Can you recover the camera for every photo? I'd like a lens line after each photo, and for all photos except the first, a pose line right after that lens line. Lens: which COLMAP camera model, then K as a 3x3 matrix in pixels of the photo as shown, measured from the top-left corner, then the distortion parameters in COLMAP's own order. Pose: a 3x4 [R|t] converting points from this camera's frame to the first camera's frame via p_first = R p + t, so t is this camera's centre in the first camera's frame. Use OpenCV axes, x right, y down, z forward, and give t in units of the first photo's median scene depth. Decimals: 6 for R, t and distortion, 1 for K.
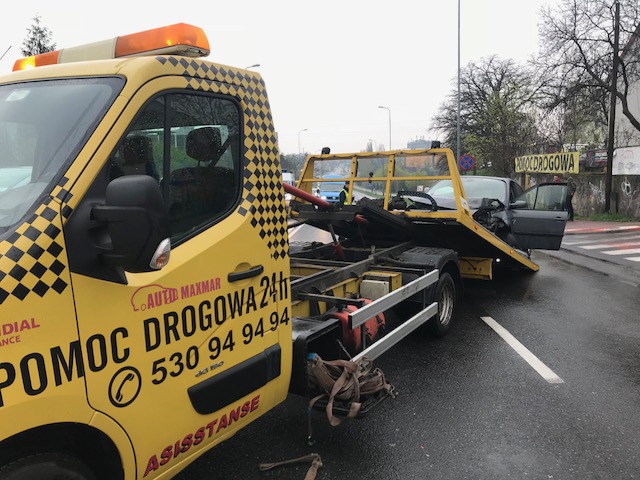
lens RADIAL K [[517.3, 0, 320.0], [0, 517.3, 240.0], [0, 0, 1]] dist [0.013225, -0.017456]
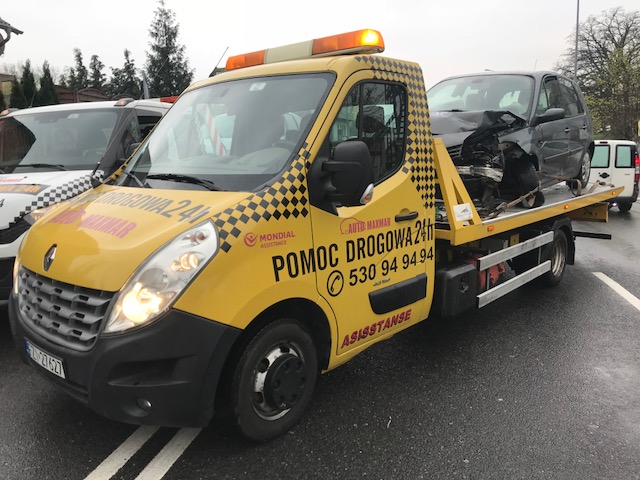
lens RADIAL K [[517.3, 0, 320.0], [0, 517.3, 240.0], [0, 0, 1]] dist [0.013225, -0.017456]
pose [[0.981612, 0.036060, -0.187449, -0.113271], [-0.026660, 0.998269, 0.052429, 0.063089], [0.189015, -0.046467, 0.980874, -0.374802]]
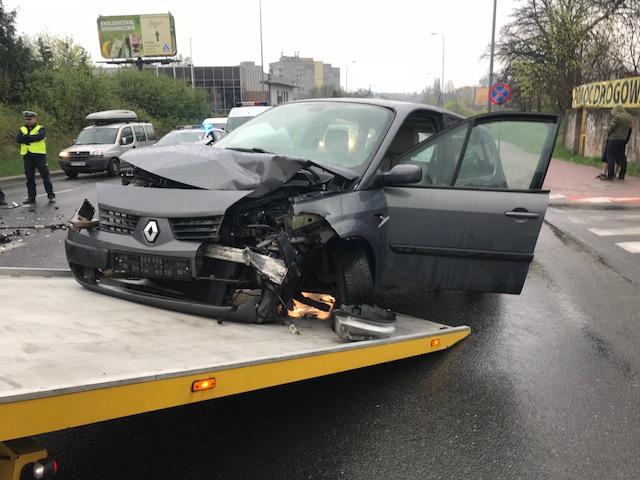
lens RADIAL K [[517.3, 0, 320.0], [0, 517.3, 240.0], [0, 0, 1]] dist [0.013225, -0.017456]
pose [[0.992169, 0.031436, -0.120884, 2.683128], [-0.017629, 0.993366, 0.113632, -0.452571], [0.123654, -0.110611, 0.986141, 4.547693]]
